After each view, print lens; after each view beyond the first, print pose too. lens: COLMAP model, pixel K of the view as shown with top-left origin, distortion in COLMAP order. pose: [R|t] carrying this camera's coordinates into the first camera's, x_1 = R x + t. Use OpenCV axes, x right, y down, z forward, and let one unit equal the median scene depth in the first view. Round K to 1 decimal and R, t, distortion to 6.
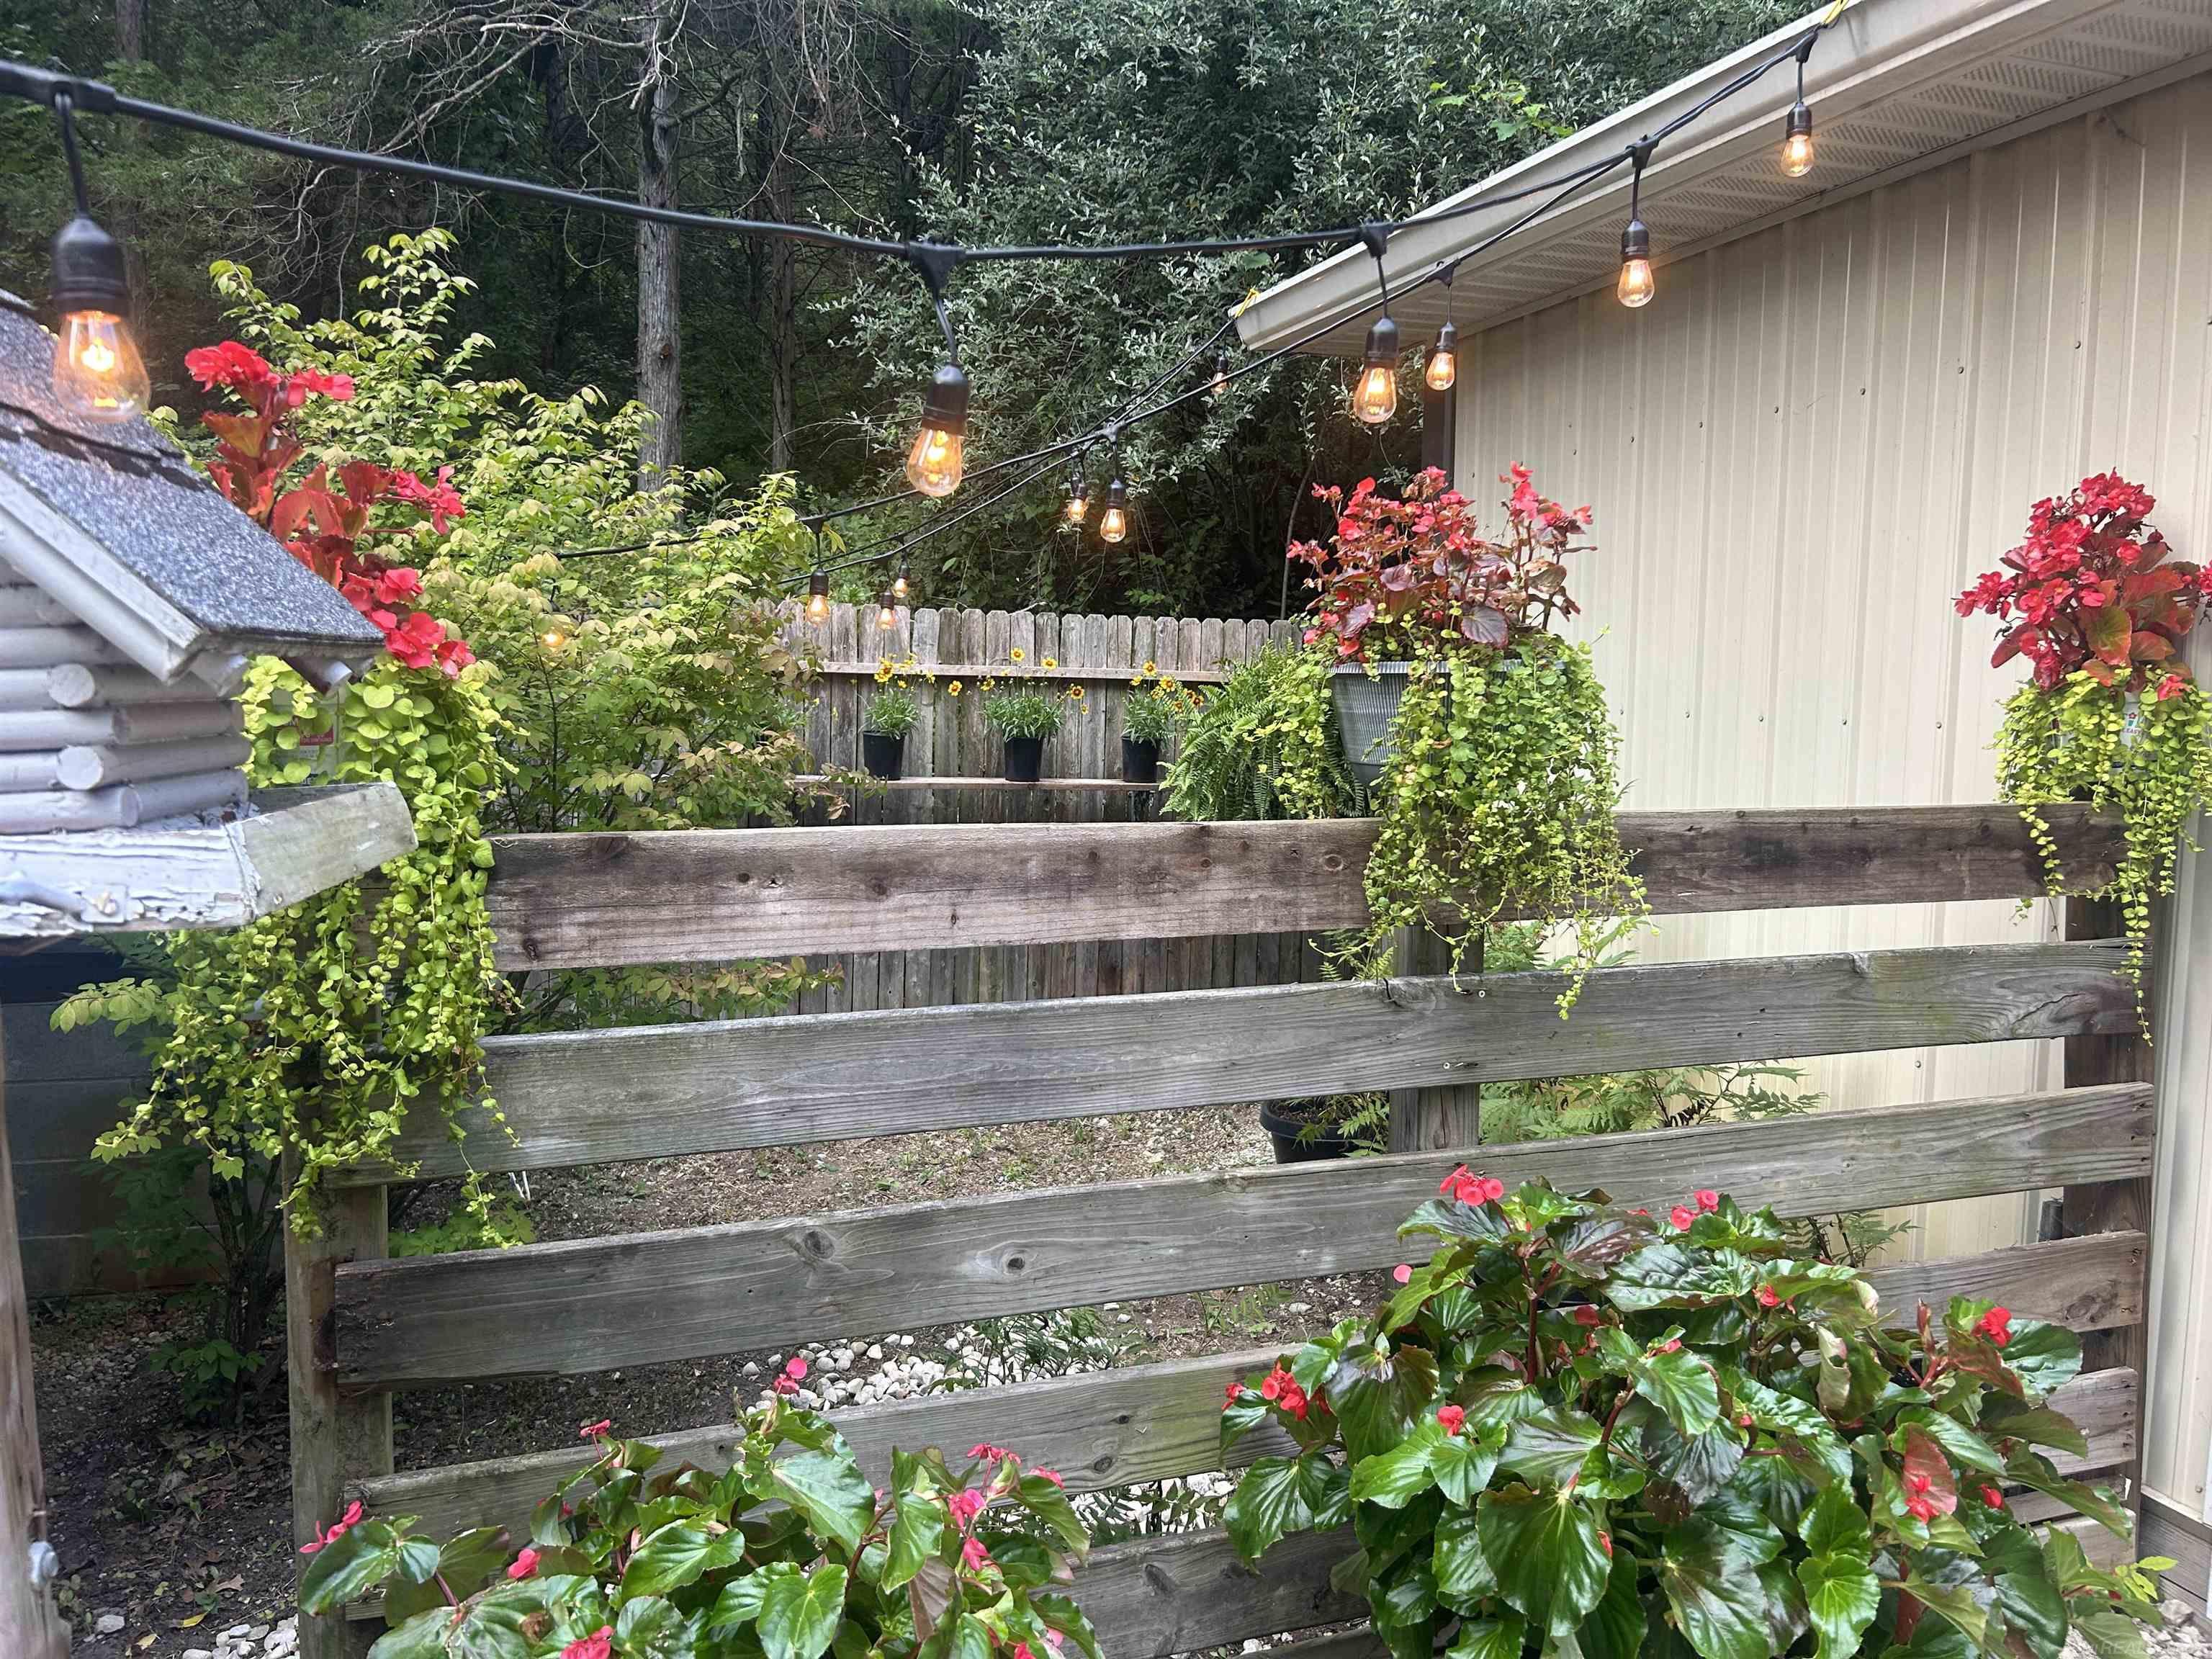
lens RADIAL K [[1641.2, 0, 1106.0], [0, 1641.2, 829.5], [0, 0, 1]] dist [0.015638, -0.003774]
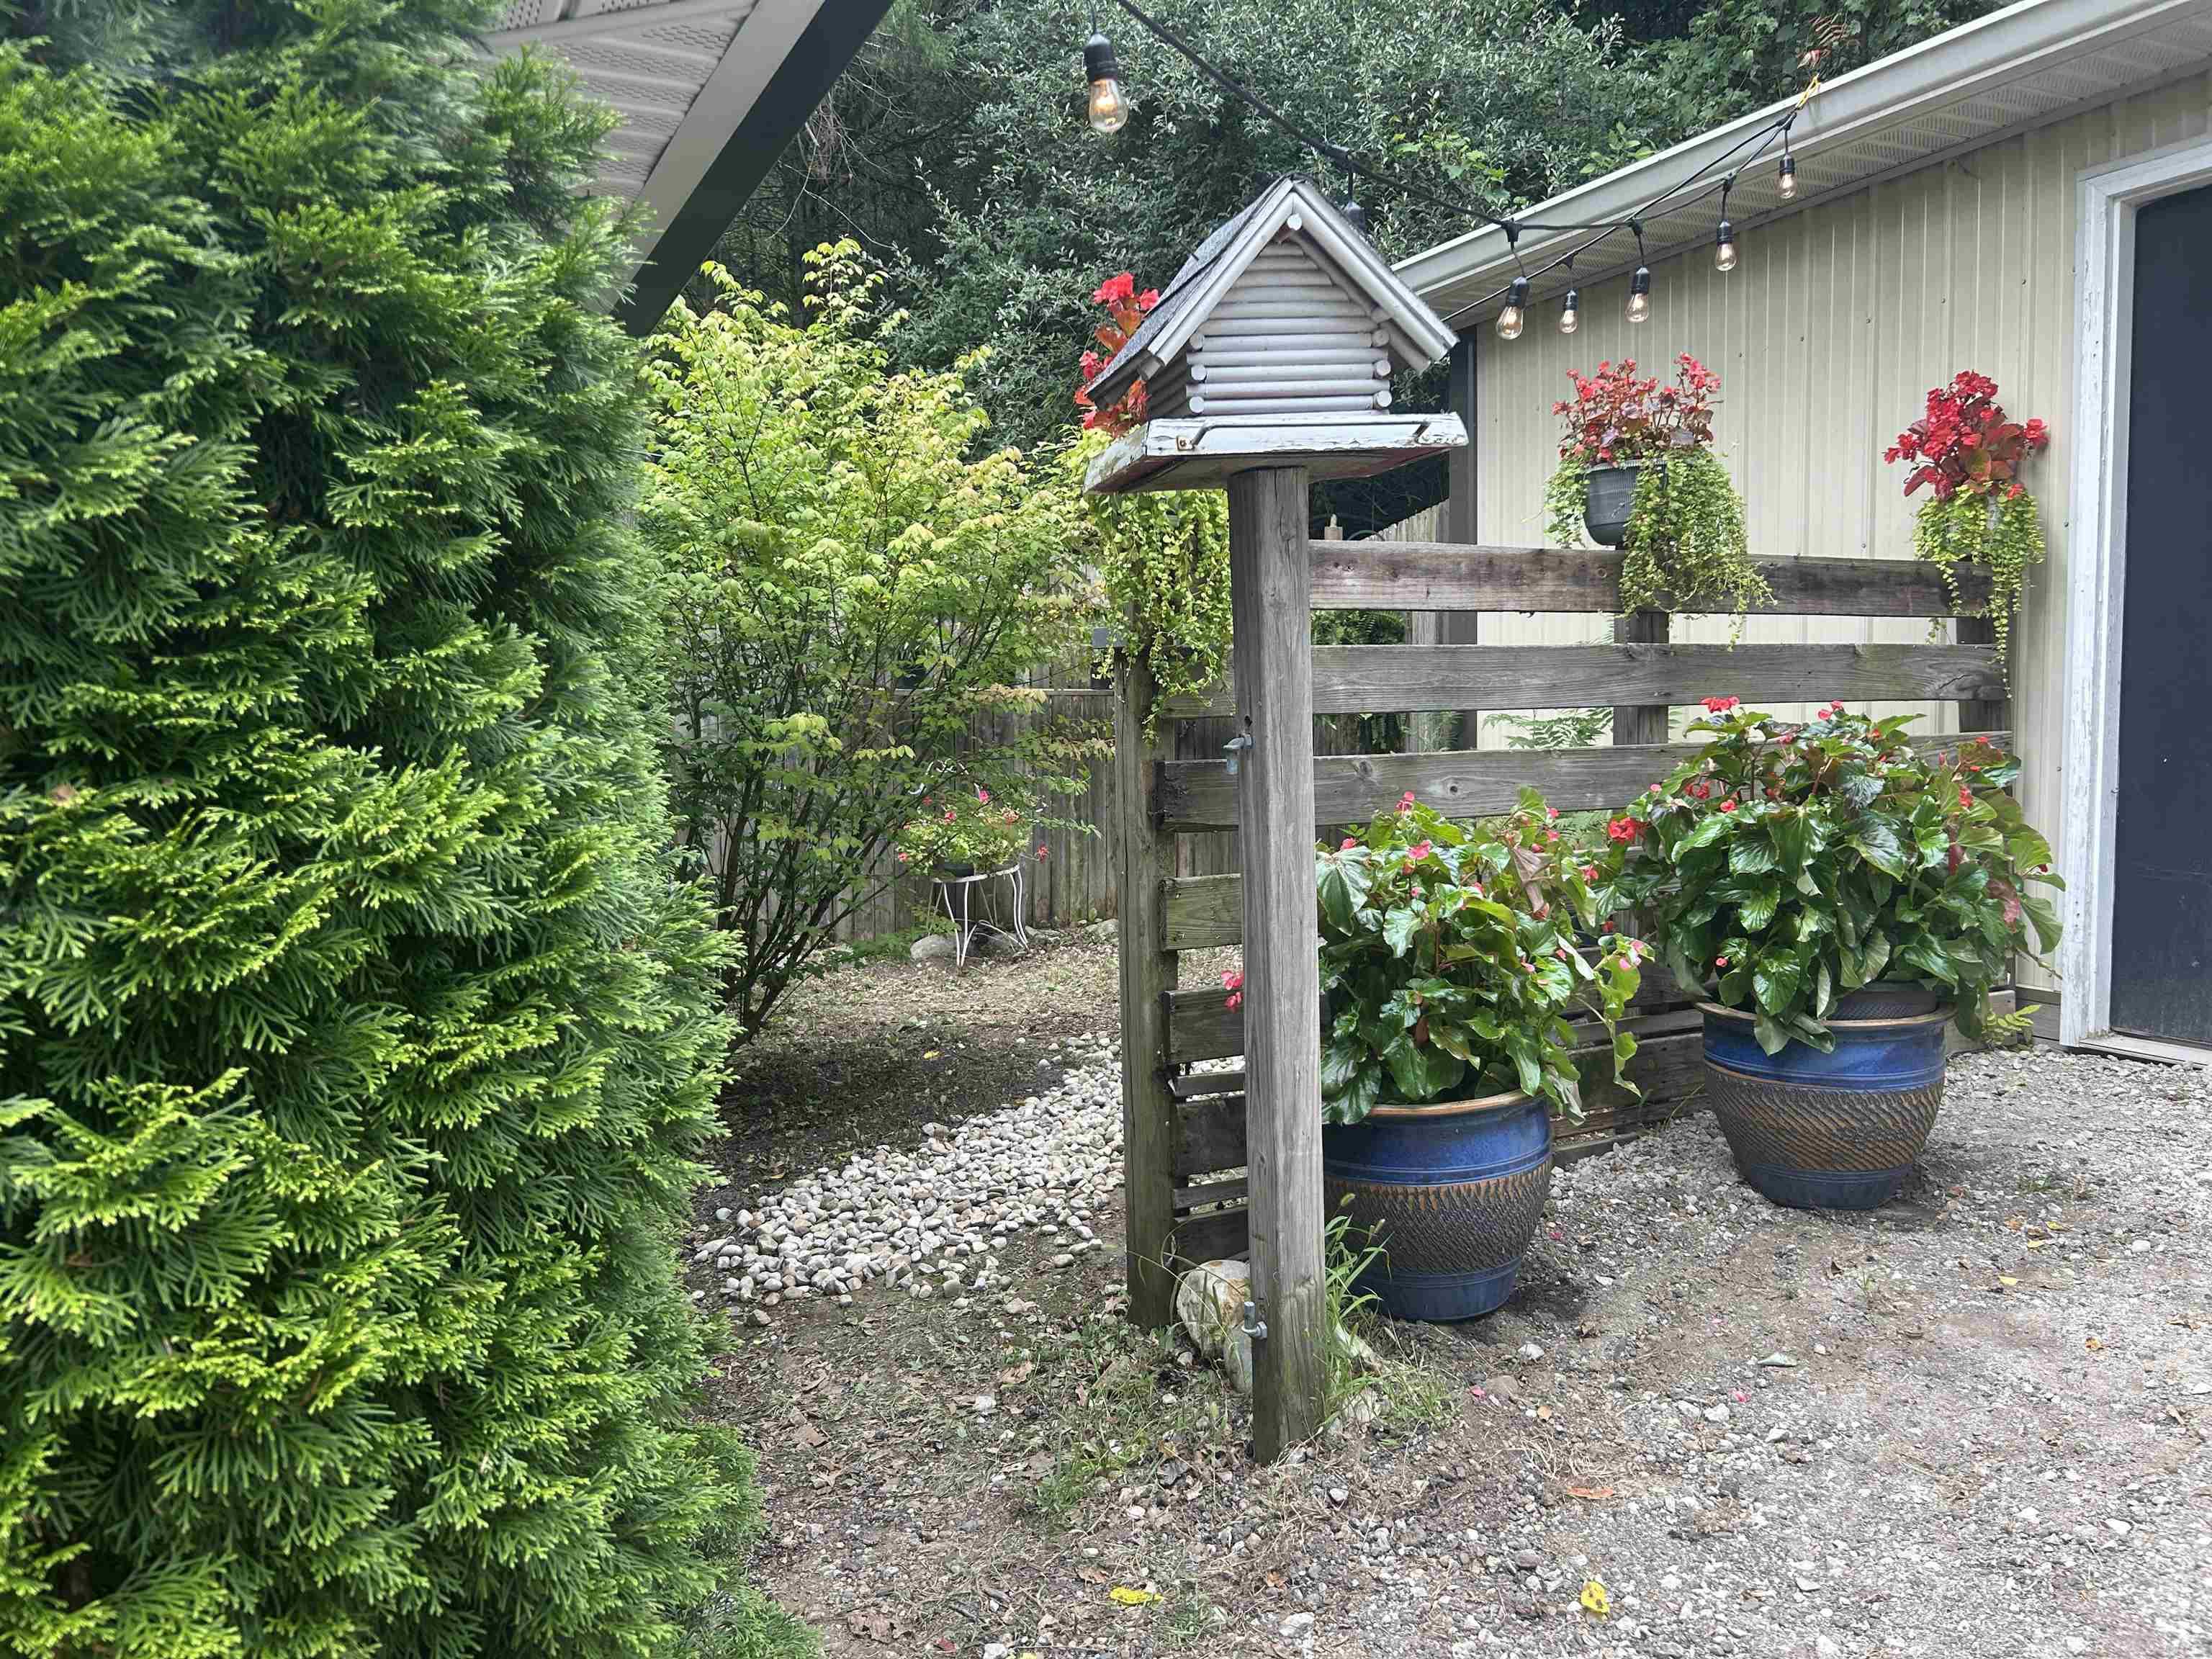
lens RADIAL K [[1653.3, 0, 1084.8], [0, 1653.3, 852.7], [0, 0, 1]] dist [0.006572, 0.000093]
pose [[0.993165, -0.043580, 0.108277, -0.520931], [0.044759, 0.998962, -0.008481, 0.260070], [-0.107795, 0.013270, 0.994085, -0.610228]]
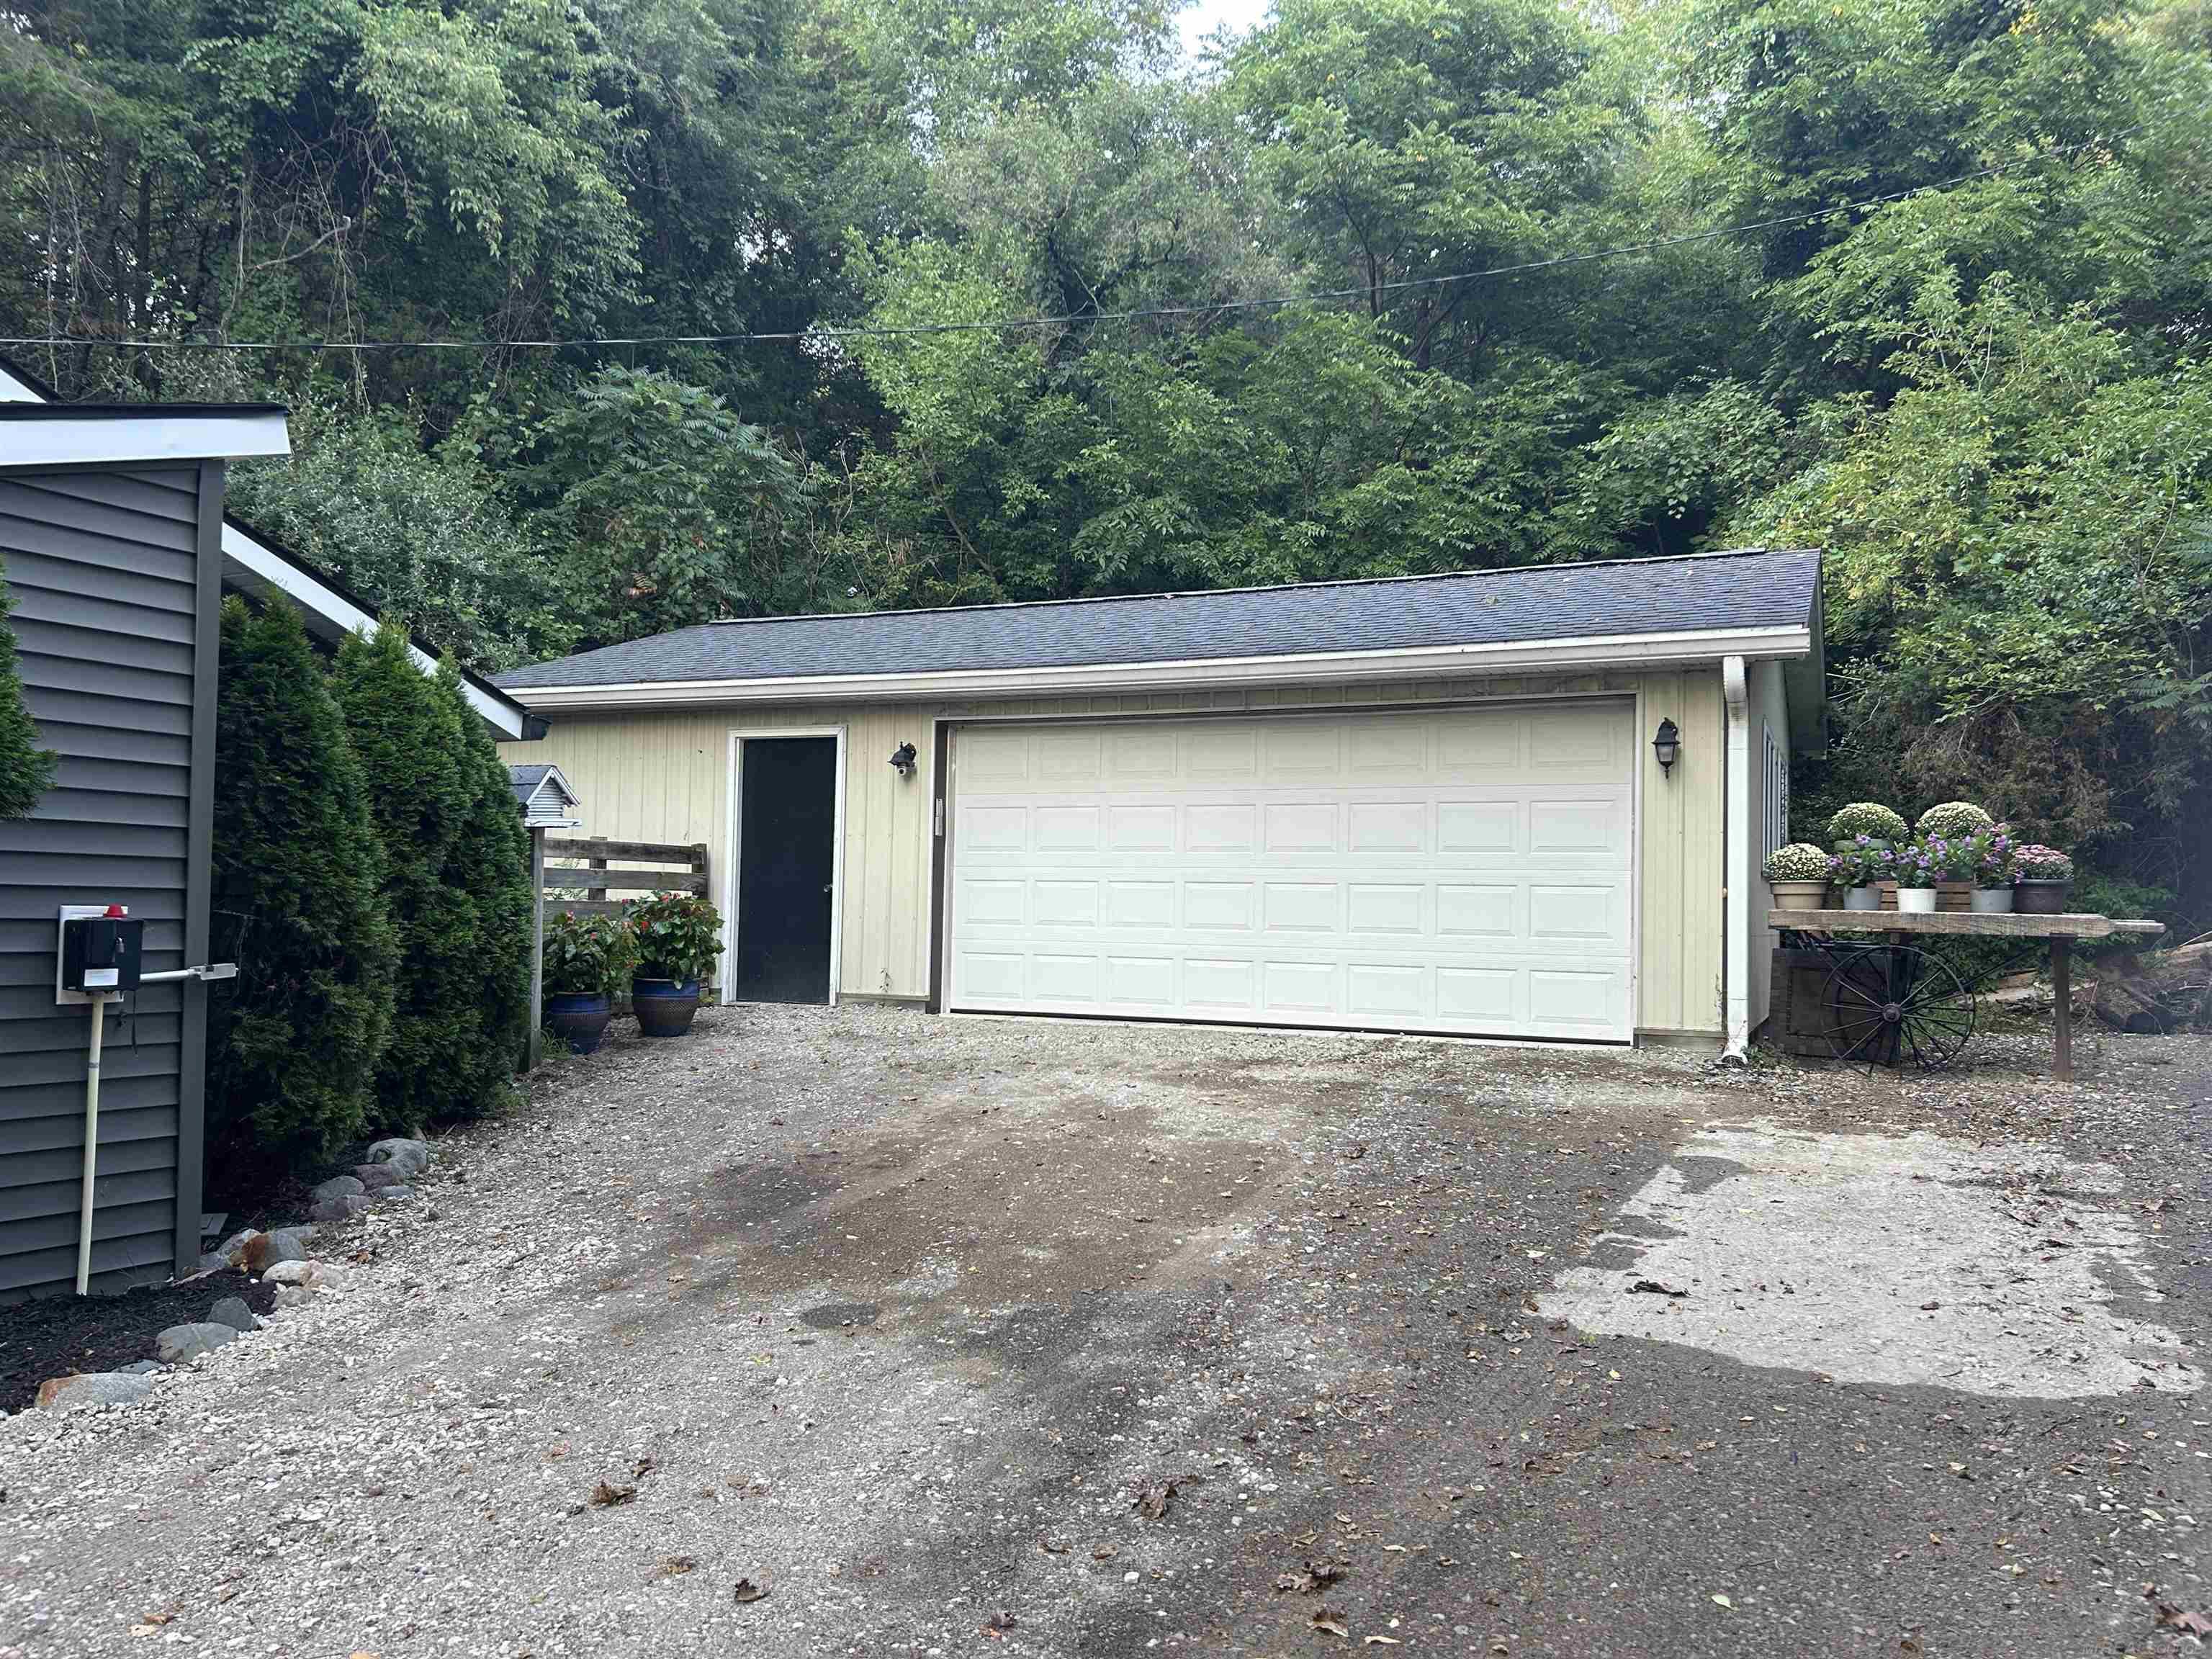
lens RADIAL K [[1795.9, 0, 1106.0], [0, 1795.9, 829.5], [0, 0, 1]] dist [0.007354, -0.001774]
pose [[0.657715, 0.032373, 0.752571, -2.930716], [0.062558, 0.993277, -0.097401, 0.581068], [-0.750665, 0.111141, 0.651268, -3.811154]]
